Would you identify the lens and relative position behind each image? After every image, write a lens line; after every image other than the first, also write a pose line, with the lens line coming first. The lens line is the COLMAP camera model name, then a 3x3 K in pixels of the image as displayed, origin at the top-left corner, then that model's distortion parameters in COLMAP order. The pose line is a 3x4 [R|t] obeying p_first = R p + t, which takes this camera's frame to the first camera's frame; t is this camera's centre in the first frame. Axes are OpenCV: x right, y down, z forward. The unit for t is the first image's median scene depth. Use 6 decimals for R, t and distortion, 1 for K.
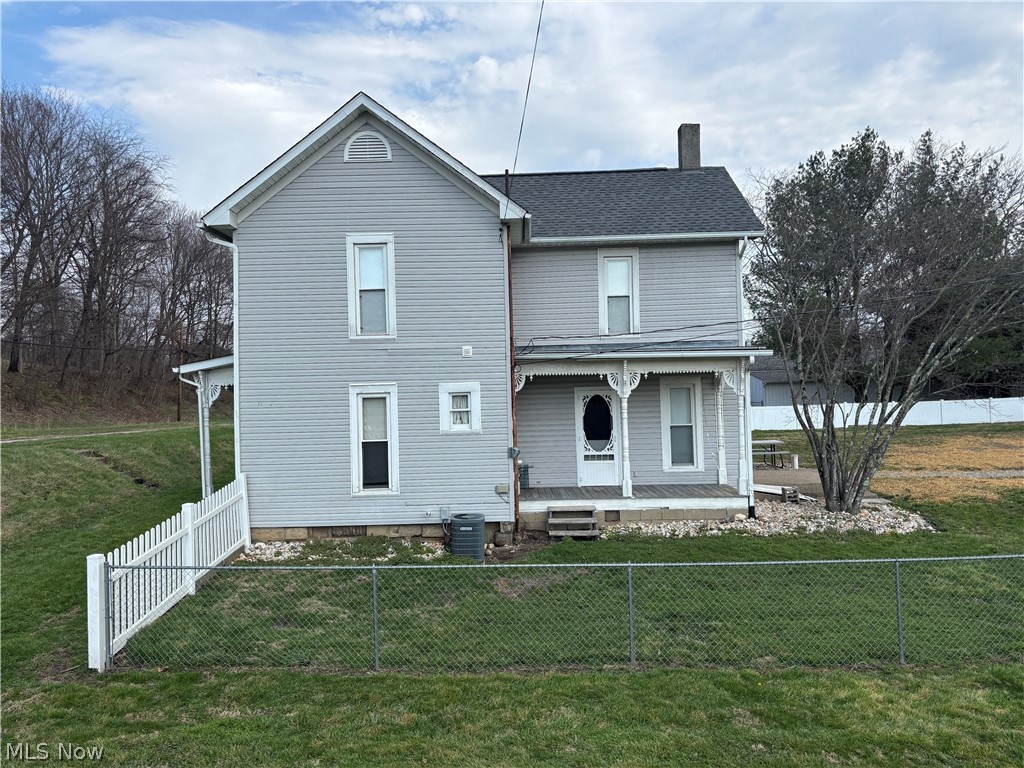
lens RADIAL K [[779.7, 0, 512.0], [0, 779.7, 384.0], [0, 0, 1]] dist [0.002667, 0.000351]
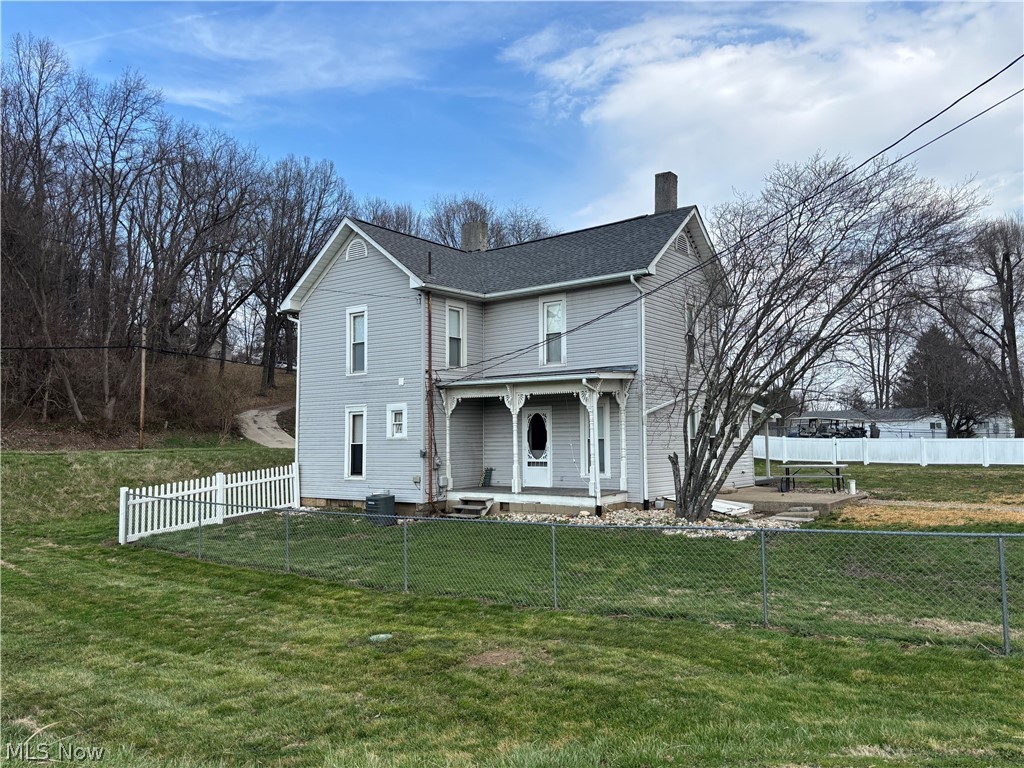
lens RADIAL K [[795.5, 0, 512.0], [0, 795.5, 384.0], [0, 0, 1]] dist [0.014357, 0.002384]
pose [[0.799529, -0.030186, -0.599869, 0.927056], [0.001288, 0.998820, -0.048546, 0.031326], [0.600627, 0.038041, 0.798624, -0.044297]]
